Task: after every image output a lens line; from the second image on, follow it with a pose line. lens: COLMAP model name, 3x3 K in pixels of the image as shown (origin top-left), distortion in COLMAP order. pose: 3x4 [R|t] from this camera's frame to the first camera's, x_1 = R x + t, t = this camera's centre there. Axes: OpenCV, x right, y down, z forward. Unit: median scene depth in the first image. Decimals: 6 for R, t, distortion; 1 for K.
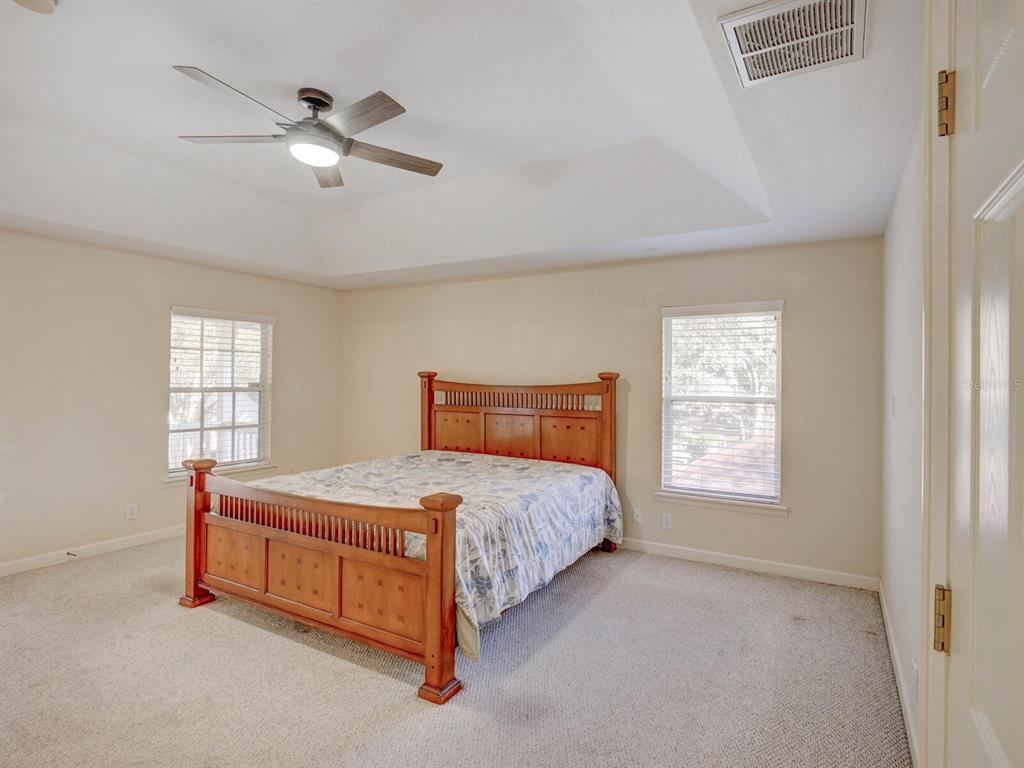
lens RADIAL K [[521.6, 0, 512.0], [0, 521.6, 384.0], [0, 0, 1]] dist [0.002917, 0.001454]
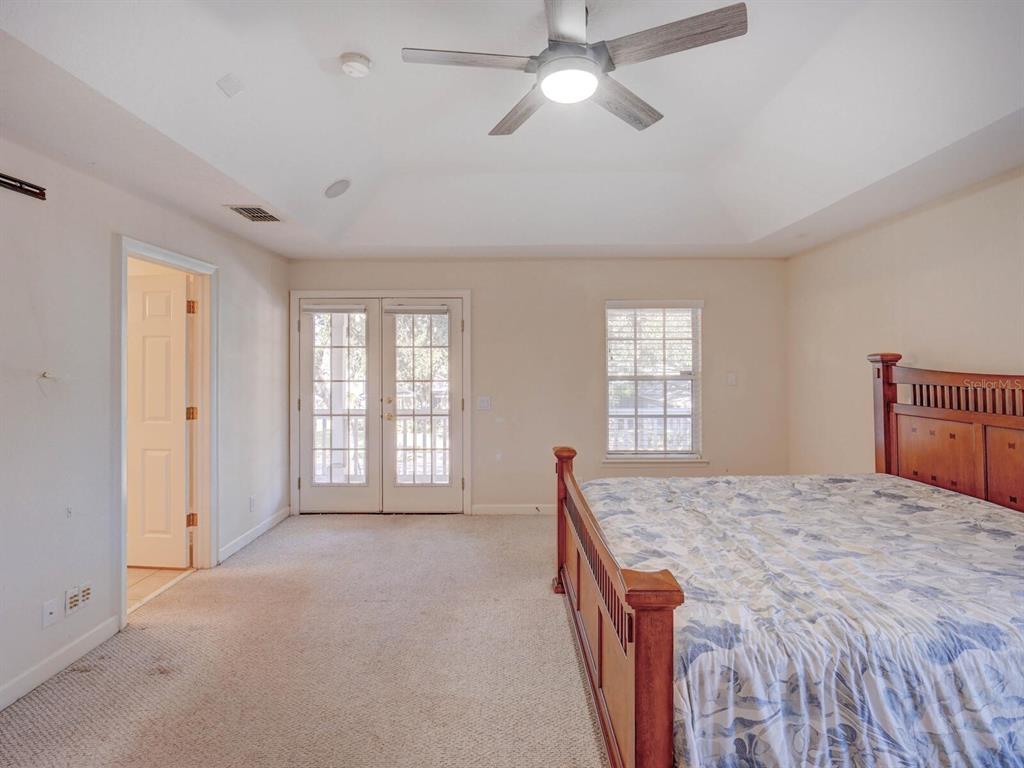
lens RADIAL K [[492.6, 0, 513.2], [0, 492.6, 363.7], [0, 0, 1]] dist [-0.004470, -0.000220]
pose [[0.541818, -0.016182, -0.840340, 0.158020], [0.003109, 0.999846, -0.017249, -0.002215], [0.840490, 0.006733, 0.541785, 0.408507]]
